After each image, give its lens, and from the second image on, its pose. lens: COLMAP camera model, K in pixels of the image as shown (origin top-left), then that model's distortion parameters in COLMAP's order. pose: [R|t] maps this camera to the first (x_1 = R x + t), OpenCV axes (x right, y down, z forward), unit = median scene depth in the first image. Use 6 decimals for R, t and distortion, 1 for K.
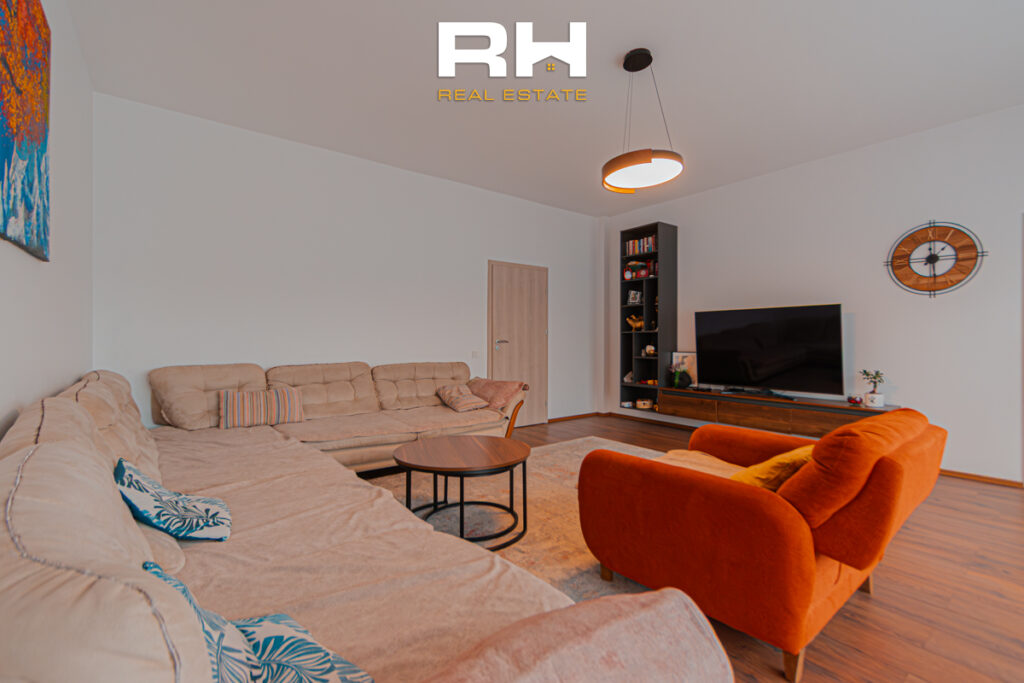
lens RADIAL K [[459.9, 0, 517.1], [0, 459.9, 338.3], [0, 0, 1]] dist [-0.001295, -0.000041]
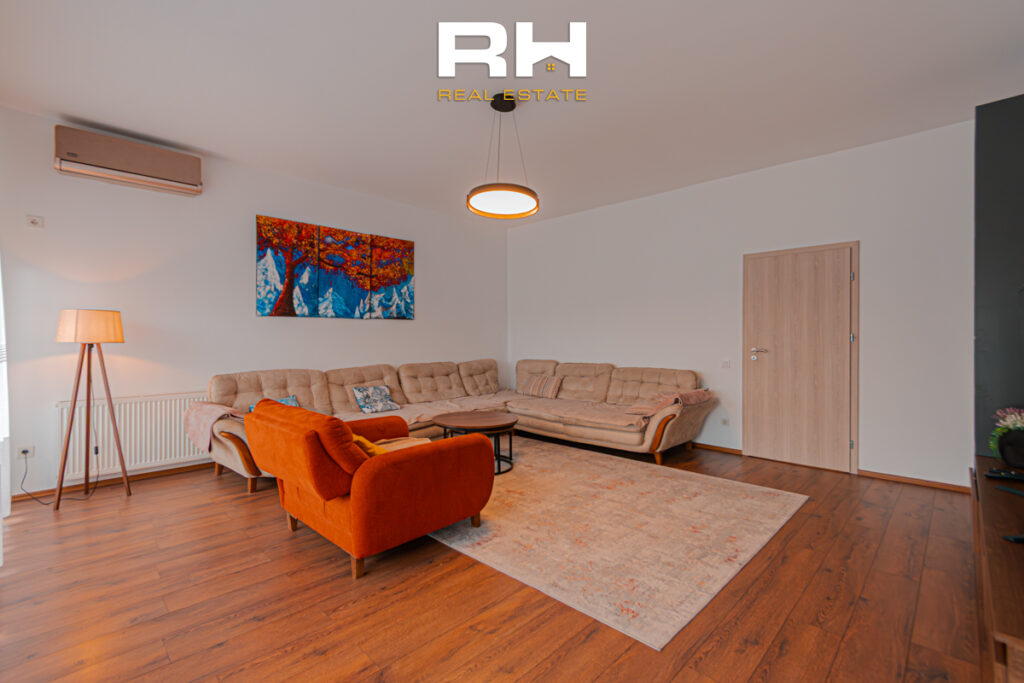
lens RADIAL K [[459.9, 0, 517.1], [0, 459.9, 338.3], [0, 0, 1]] dist [-0.001295, -0.000041]
pose [[0.129784, -0.002827, -0.991538, 0.808282], [0.002496, 0.999994, -0.002525, -0.015521], [0.991539, -0.002148, 0.129790, 0.518379]]
